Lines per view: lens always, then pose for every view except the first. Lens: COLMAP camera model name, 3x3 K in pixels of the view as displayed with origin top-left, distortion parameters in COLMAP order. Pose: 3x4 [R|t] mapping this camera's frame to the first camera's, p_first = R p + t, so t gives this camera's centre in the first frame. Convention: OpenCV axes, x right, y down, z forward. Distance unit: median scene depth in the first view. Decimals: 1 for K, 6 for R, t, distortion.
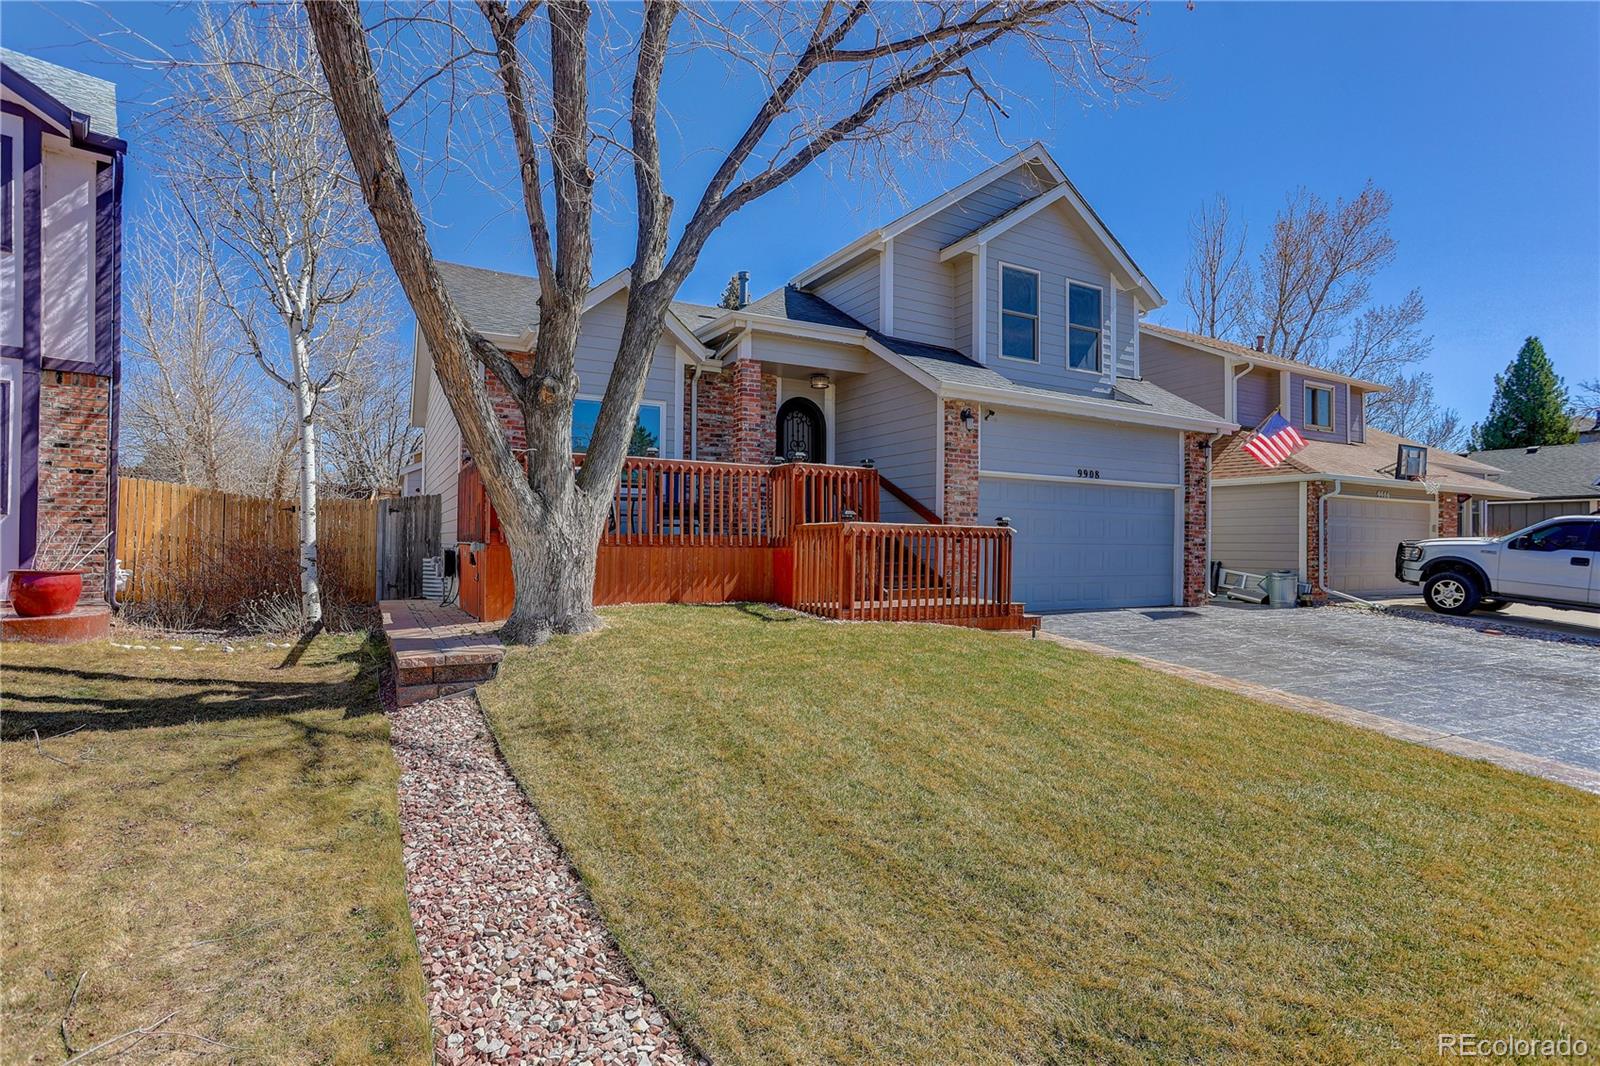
lens RADIAL K [[770.5, 0, 789.2], [0, 770.5, 536.1], [0, 0, 1]] dist [-0.044797, 0.024789]
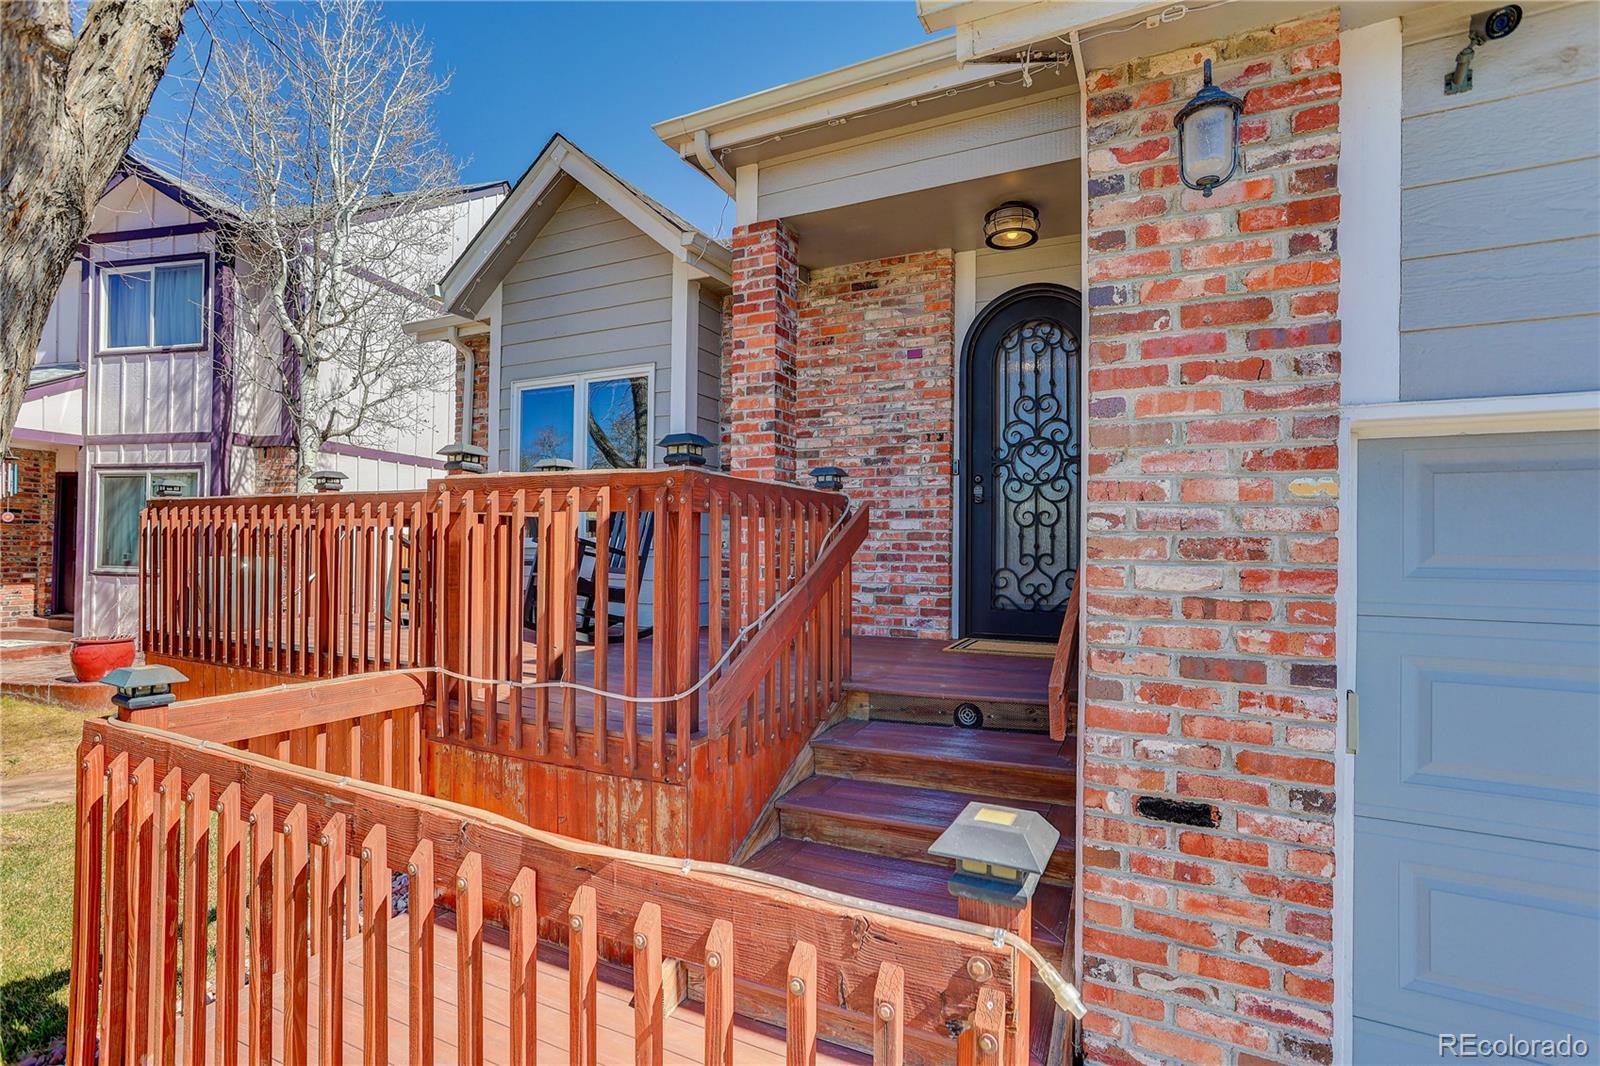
lens RADIAL K [[770.5, 0, 789.2], [0, 770.5, 536.1], [0, 0, 1]] dist [-0.044797, 0.024789]
pose [[0.572766, -0.014128, -0.819597, 0.281222], [0.003940, 0.999887, -0.014483, -0.050595], [0.819710, 0.005066, 0.572757, 0.729202]]
